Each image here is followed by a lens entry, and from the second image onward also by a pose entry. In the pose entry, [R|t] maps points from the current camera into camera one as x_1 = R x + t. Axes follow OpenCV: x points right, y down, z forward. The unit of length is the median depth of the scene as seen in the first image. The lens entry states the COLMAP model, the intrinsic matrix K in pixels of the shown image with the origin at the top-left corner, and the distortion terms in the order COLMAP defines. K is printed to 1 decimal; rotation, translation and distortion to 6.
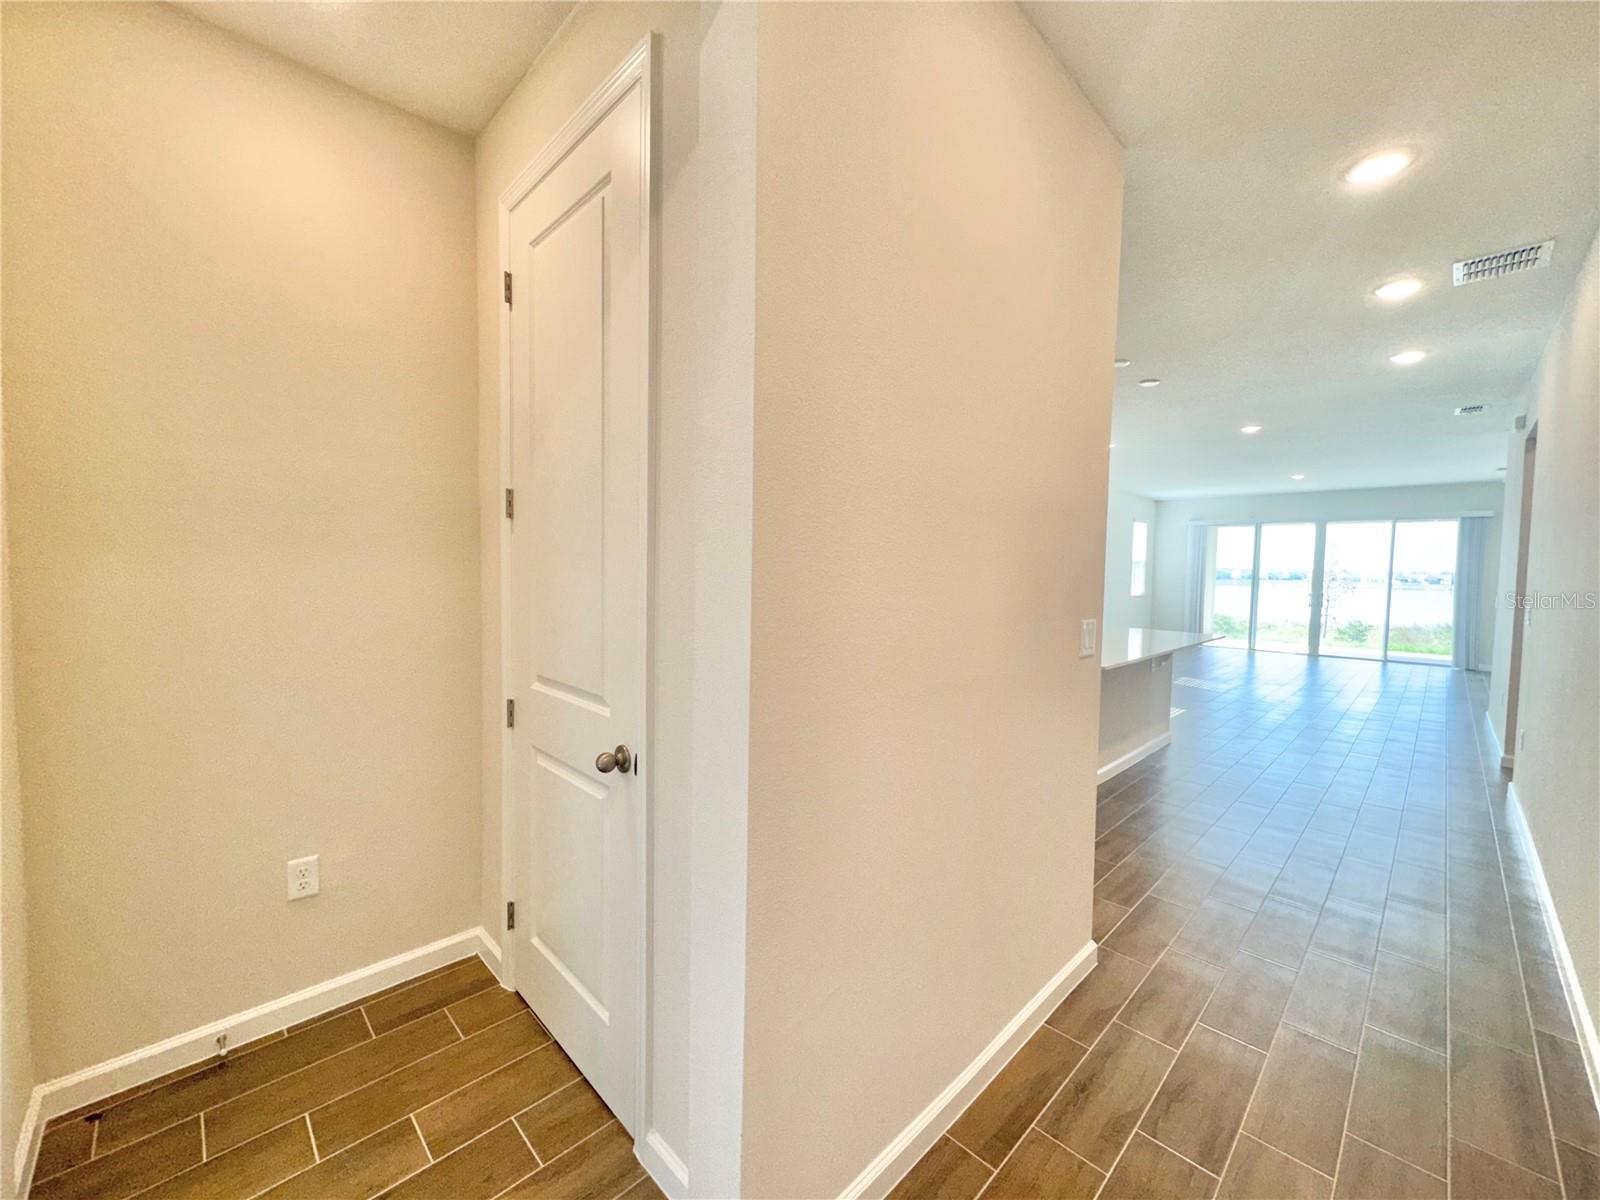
lens RADIAL K [[634.3, 0, 802.7], [0, 634.3, 598.9], [0, 0, 1]] dist [-0.003474, 0.000789]
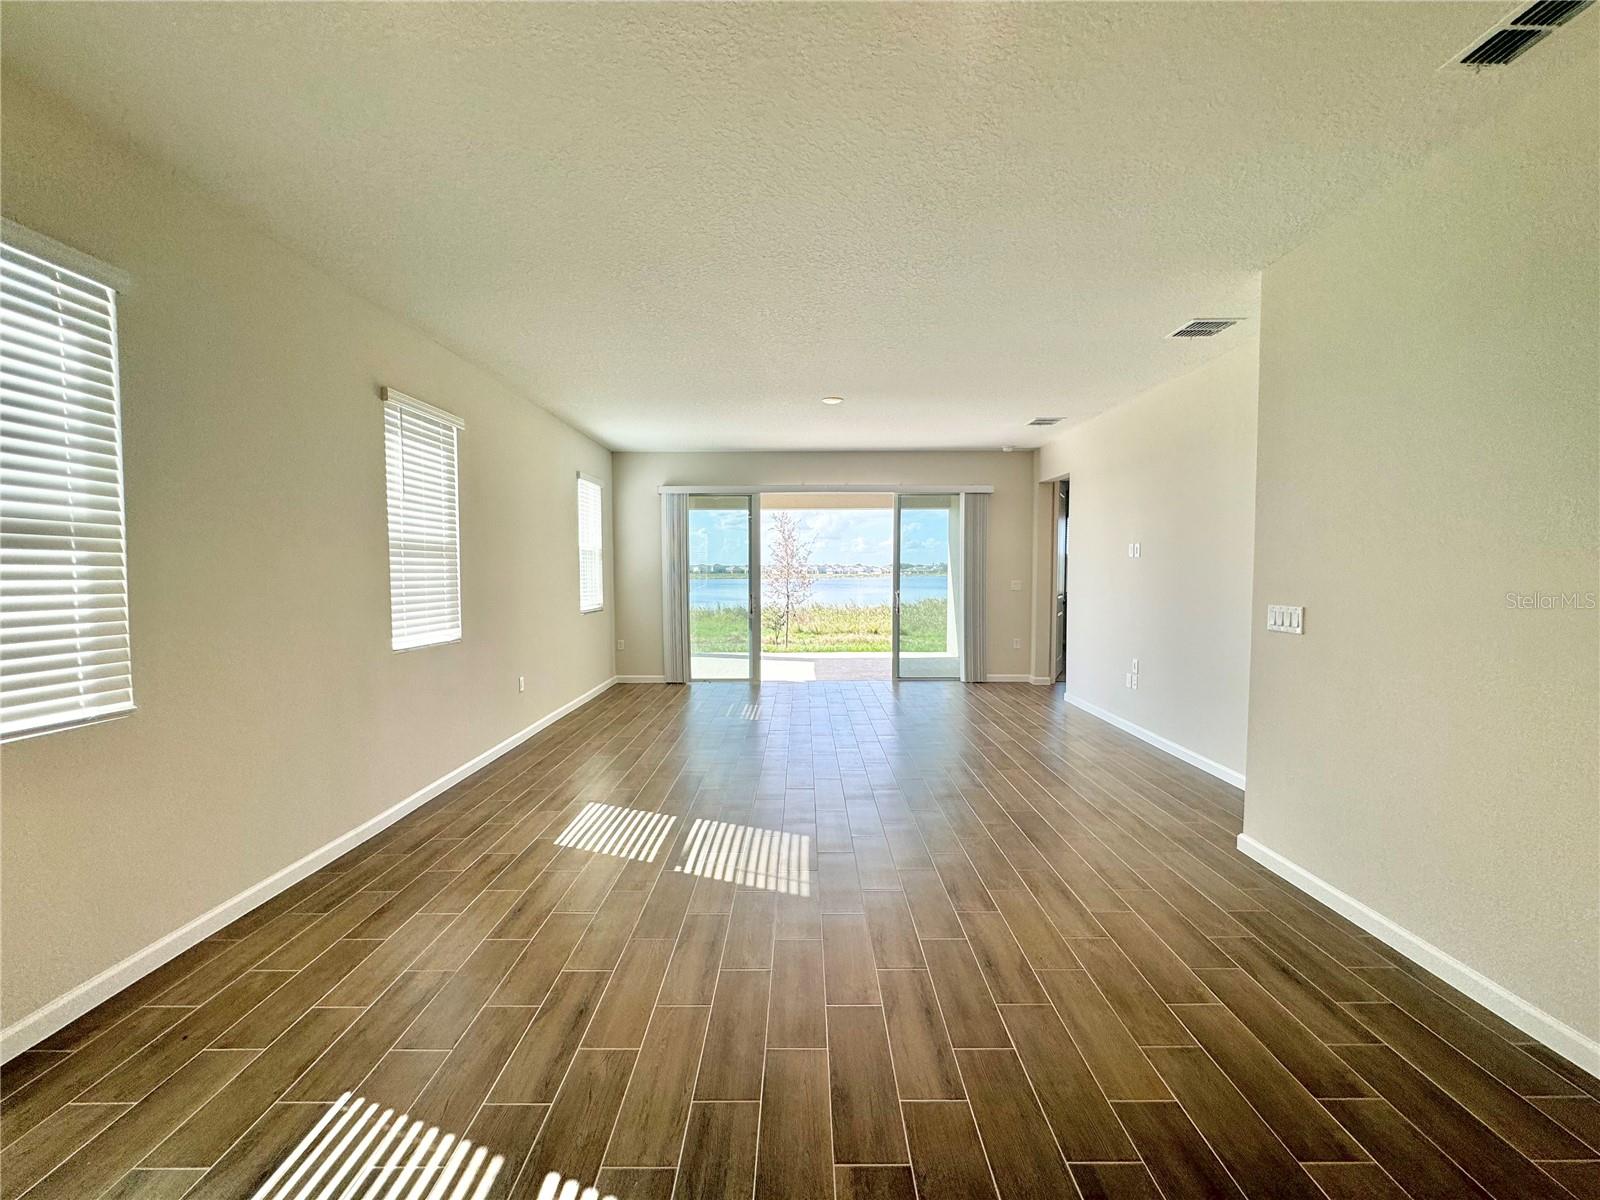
lens RADIAL K [[634.3, 0, 805.7], [0, 634.3, 600.8], [0, 0, 1]] dist [-0.003474, 0.000789]
pose [[0.698711, -0.051759, 0.713530, 0.276166], [0.049582, 0.998485, 0.023878, -0.019724], [-0.713684, 0.018695, 0.700218, 0.498256]]
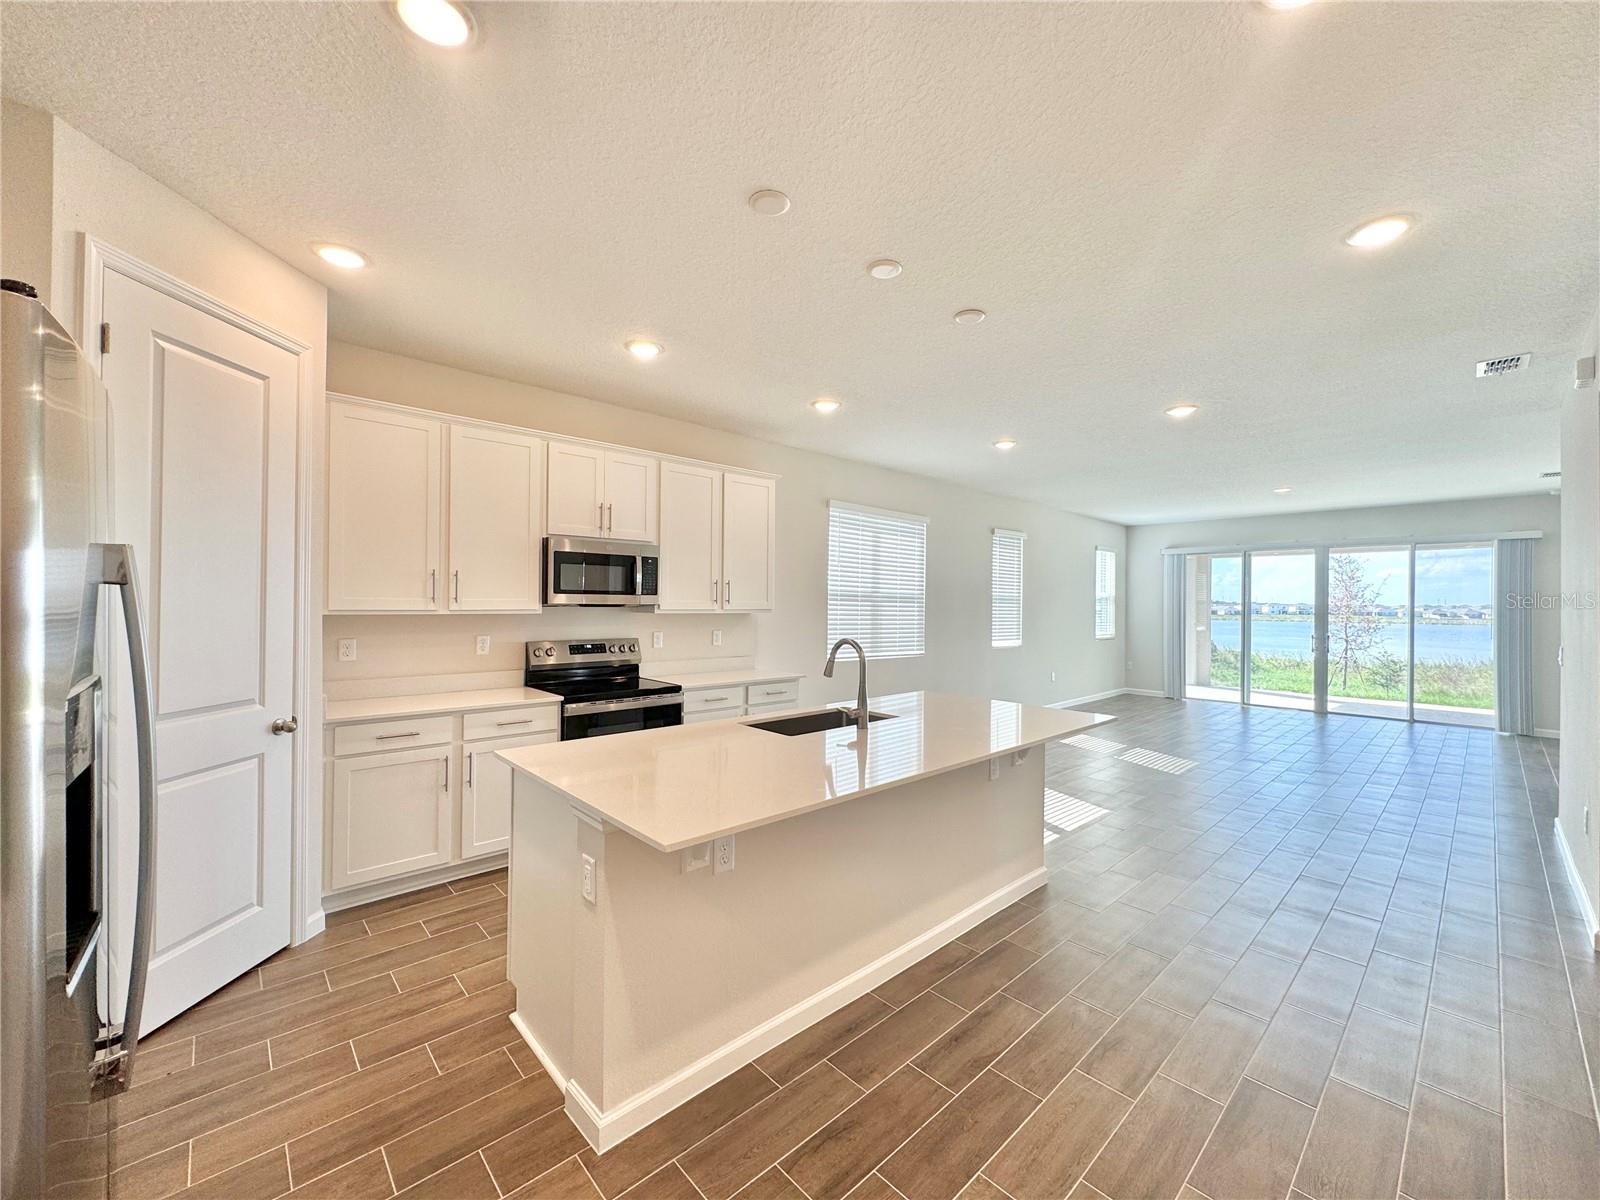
lens RADIAL K [[634.3, 0, 803.1], [0, 634.3, 598.6], [0, 0, 1]] dist [-0.003474, 0.000789]
pose [[0.999532, -0.003816, -0.030350, 0.169842], [0.002036, 0.998287, -0.058475, -0.009971], [0.030521, 0.058386, 0.997827, 0.163396]]
